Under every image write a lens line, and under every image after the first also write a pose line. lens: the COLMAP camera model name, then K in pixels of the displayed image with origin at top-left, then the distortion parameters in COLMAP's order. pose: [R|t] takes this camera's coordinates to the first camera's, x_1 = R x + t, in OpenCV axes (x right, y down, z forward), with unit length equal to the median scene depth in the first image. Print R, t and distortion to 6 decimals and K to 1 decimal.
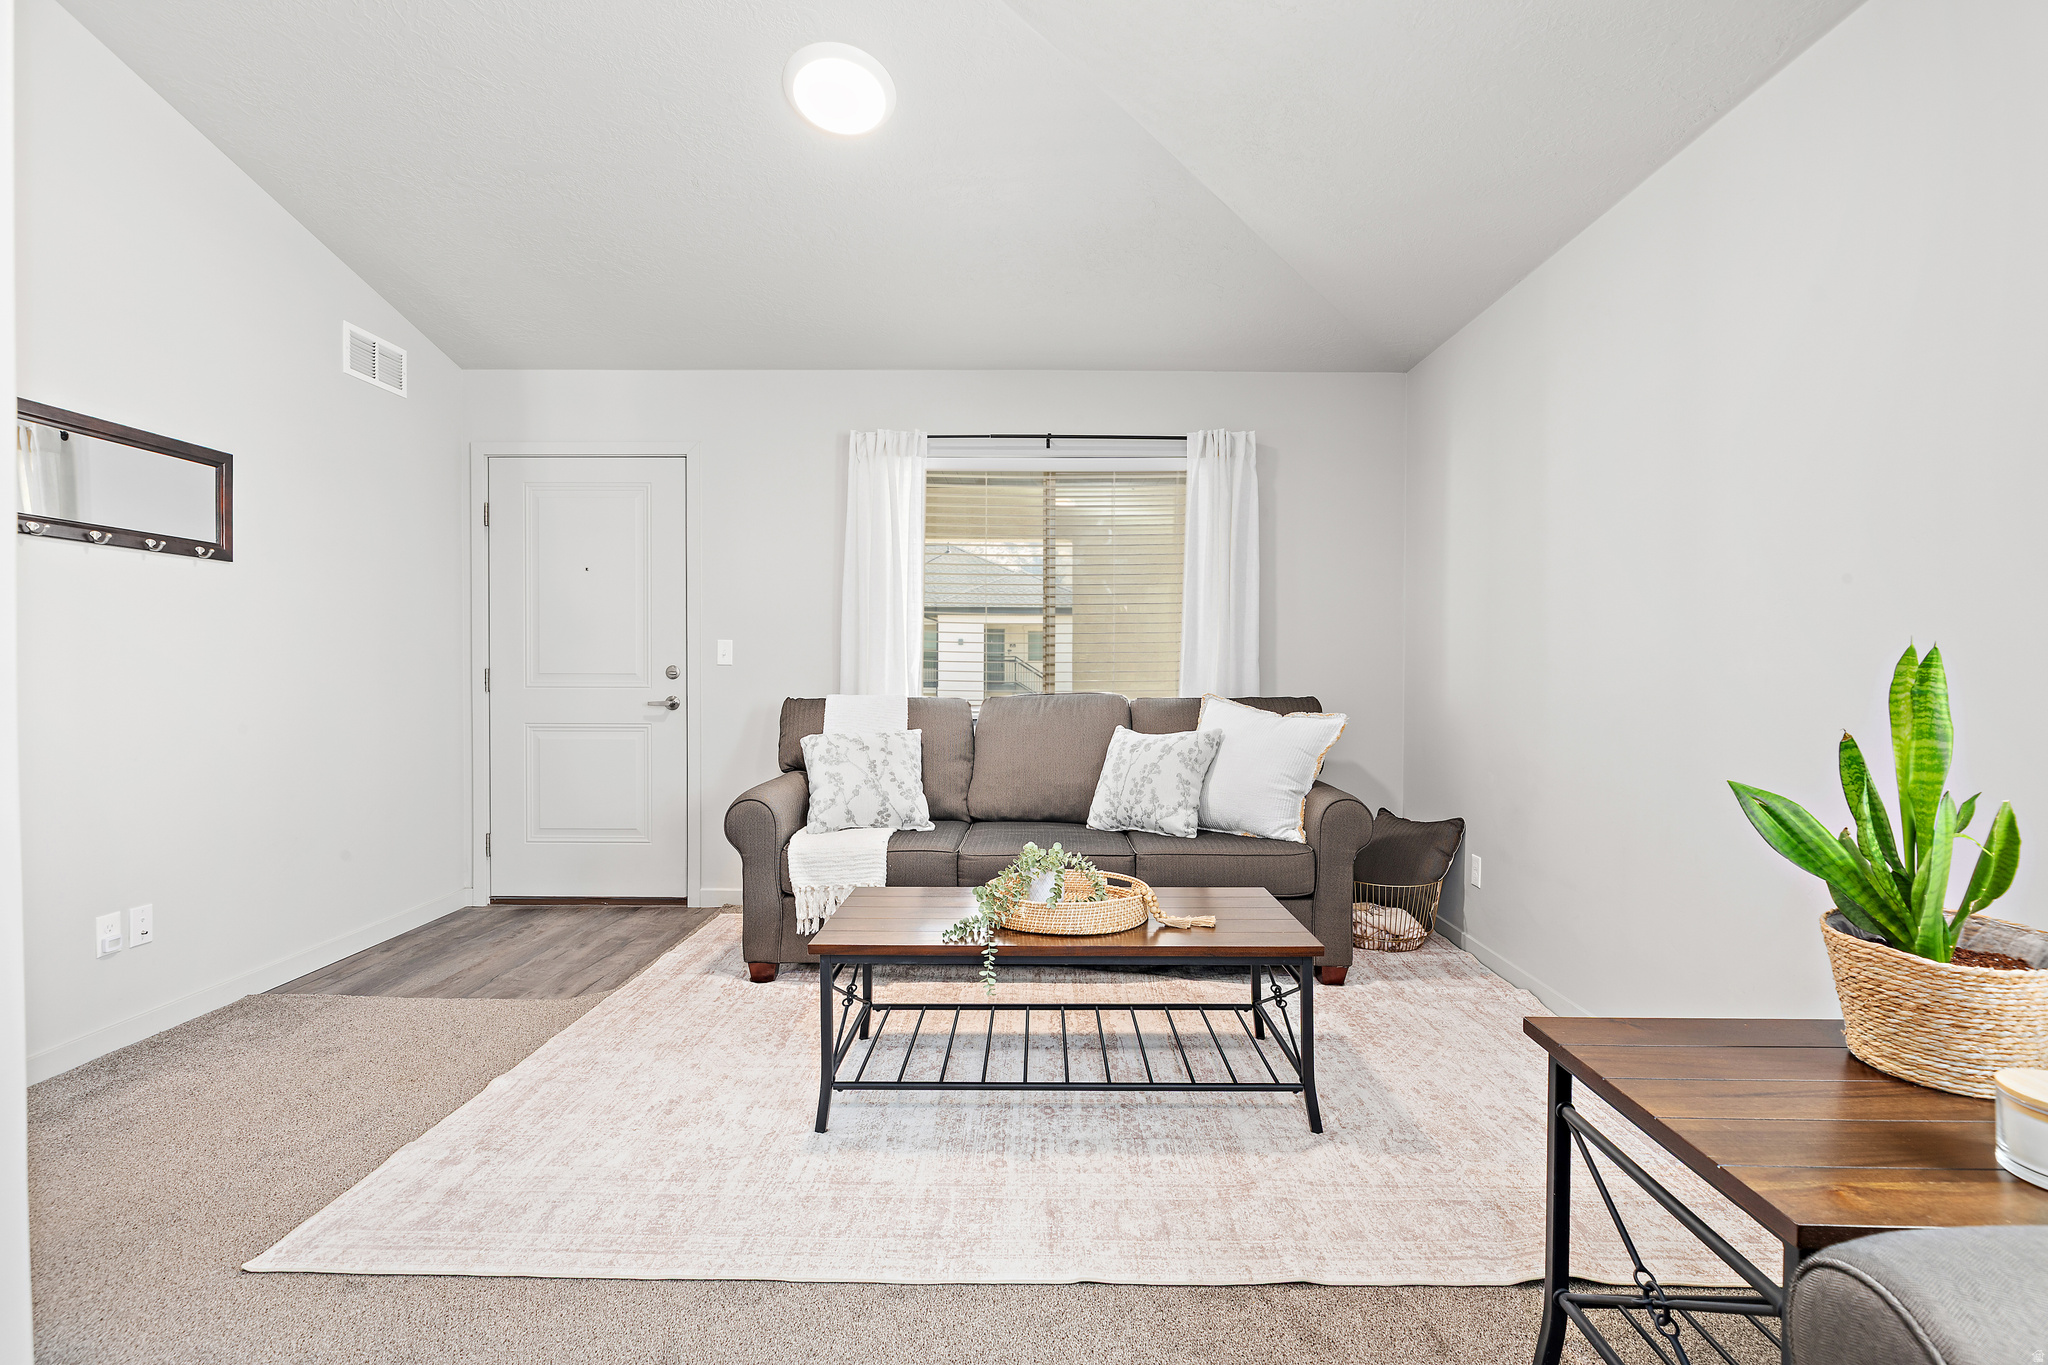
lens RADIAL K [[935.1, 0, 1021.5], [0, 935.1, 716.1], [0, 0, 1]] dist [-0.000014, -0.000083]
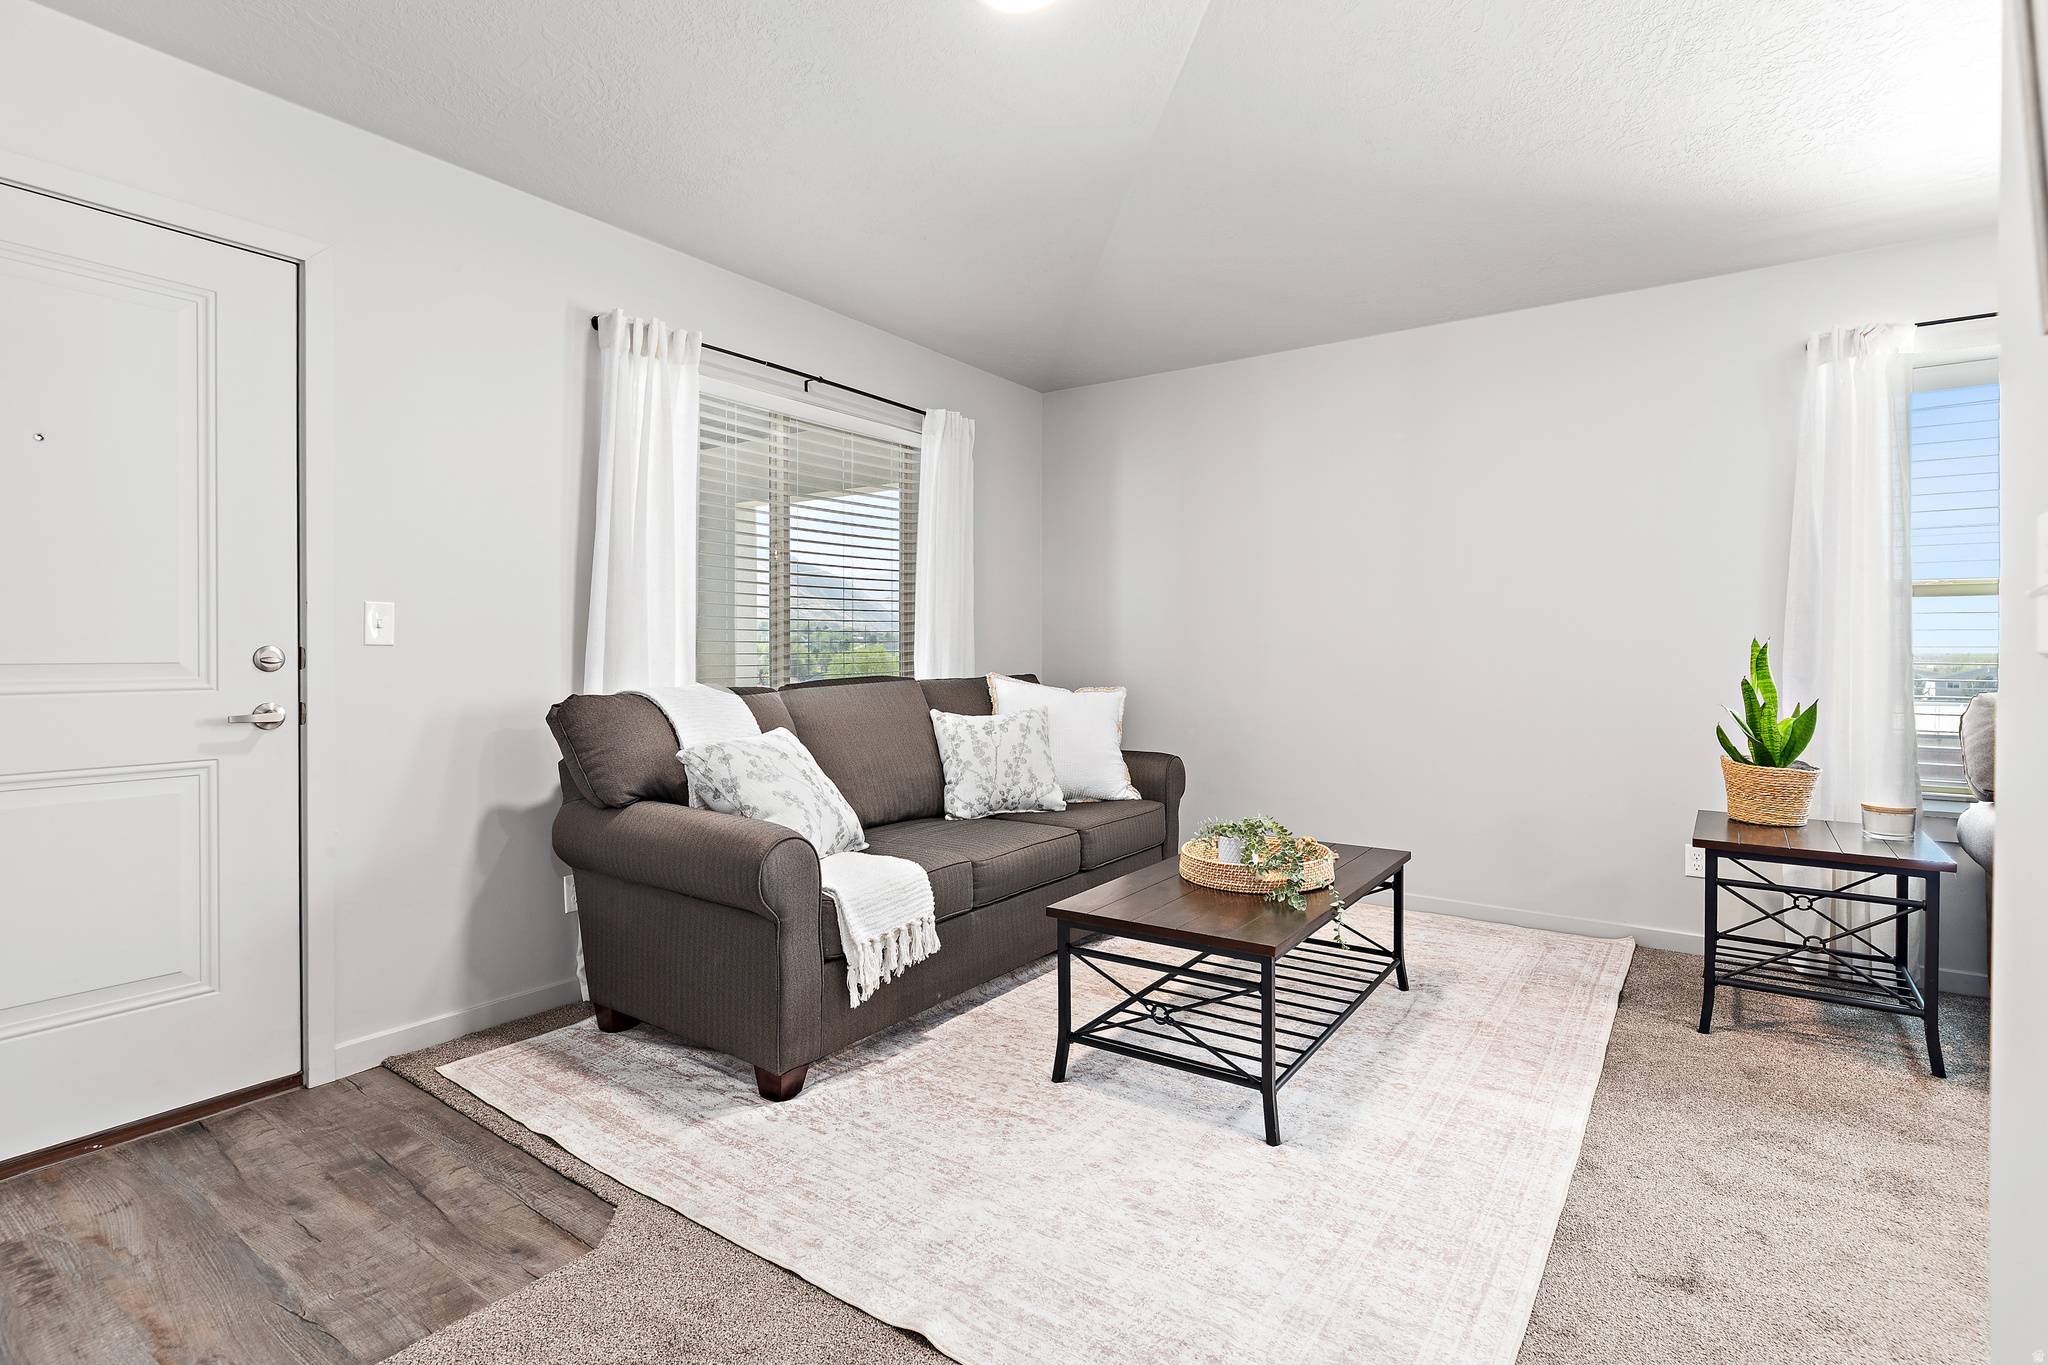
lens RADIAL K [[973.2, 0, 1031.0], [0, 973.2, 677.2], [0, 0, 1]] dist [0.000858, -0.000040]
pose [[0.563236, -0.027449, 0.825840, -0.731629], [0.042213, 0.999099, 0.004417, -0.025501], [-0.825217, 0.032374, 0.563888, 0.404349]]
